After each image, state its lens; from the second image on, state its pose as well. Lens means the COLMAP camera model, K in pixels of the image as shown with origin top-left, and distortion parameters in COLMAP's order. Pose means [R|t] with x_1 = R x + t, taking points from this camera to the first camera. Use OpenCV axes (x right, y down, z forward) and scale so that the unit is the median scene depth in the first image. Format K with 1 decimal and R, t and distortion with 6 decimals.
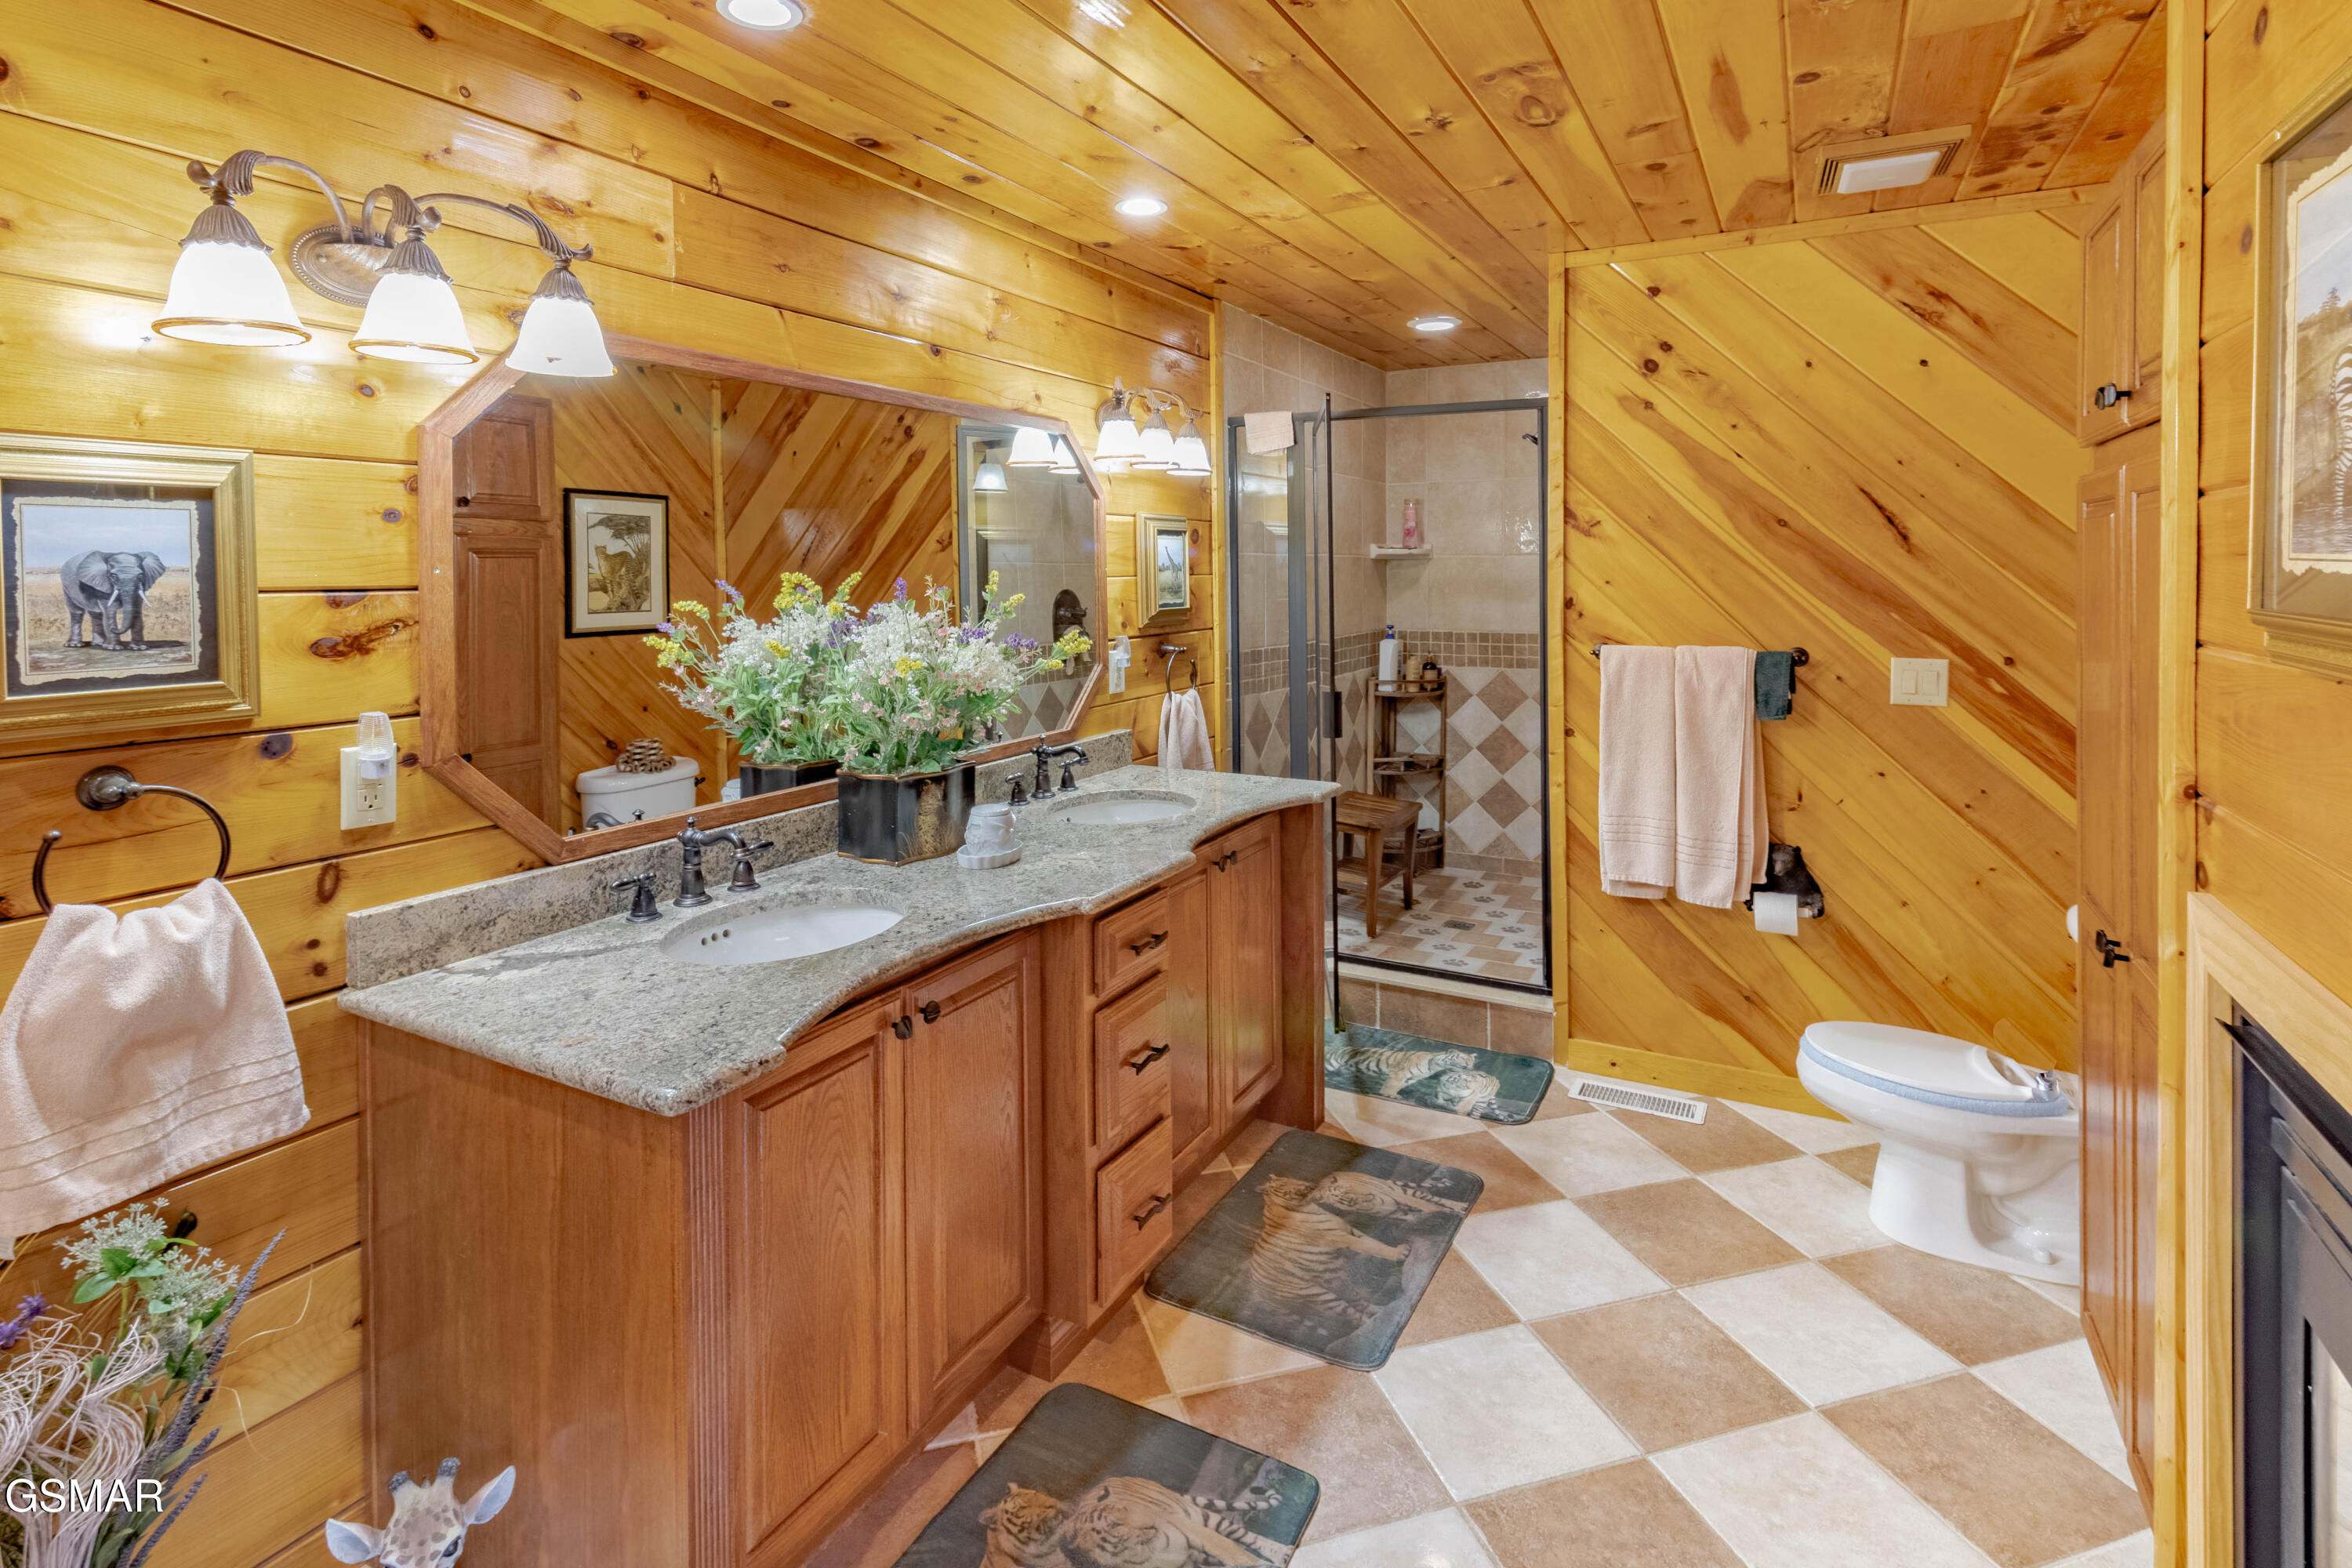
lens RADIAL K [[1140.4, 0, 1176.4], [0, 1140.4, 783.7], [0, 0, 1]] dist [0.000957, -0.000207]
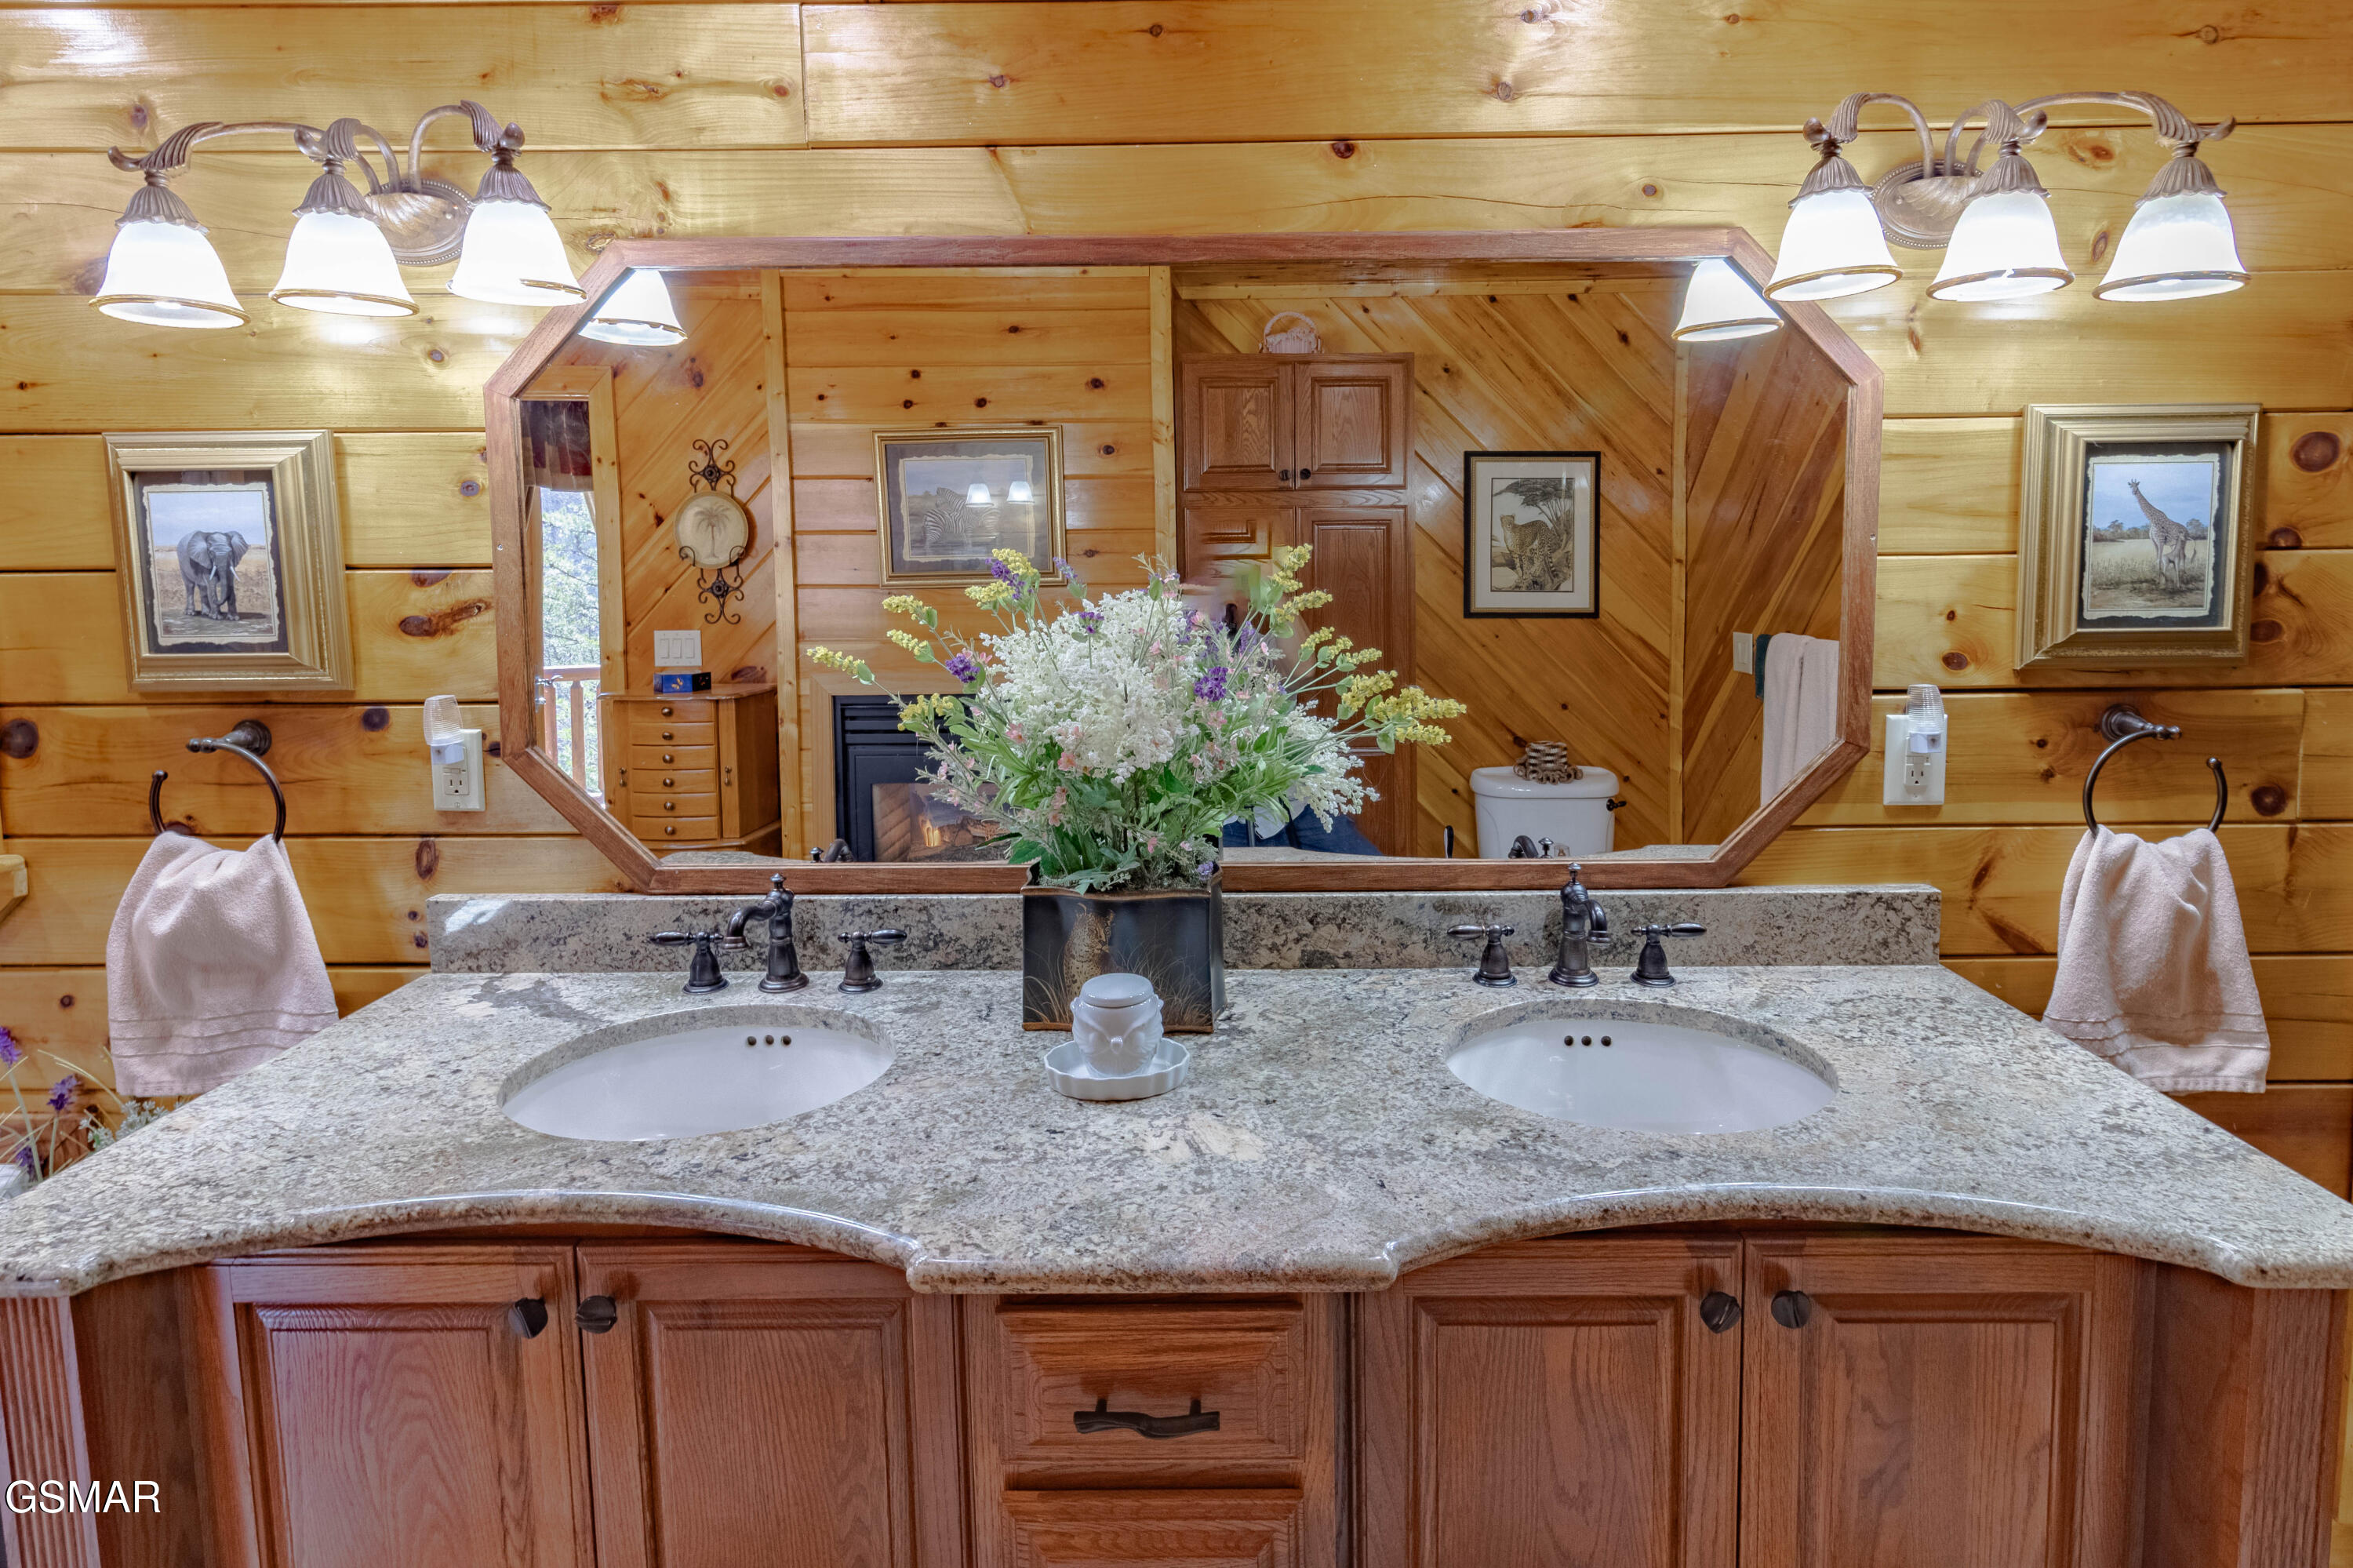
lens RADIAL K [[1140.9, 0, 1142.0], [0, 1140.9, 739.7], [0, 0, 1]] dist [0.000957, -0.000207]
pose [[0.478196, 0.145069, -0.866189, 0.386561], [-0.156987, 0.984499, 0.078216, -0.183240], [0.864108, 0.098577, 0.493558, 0.987138]]
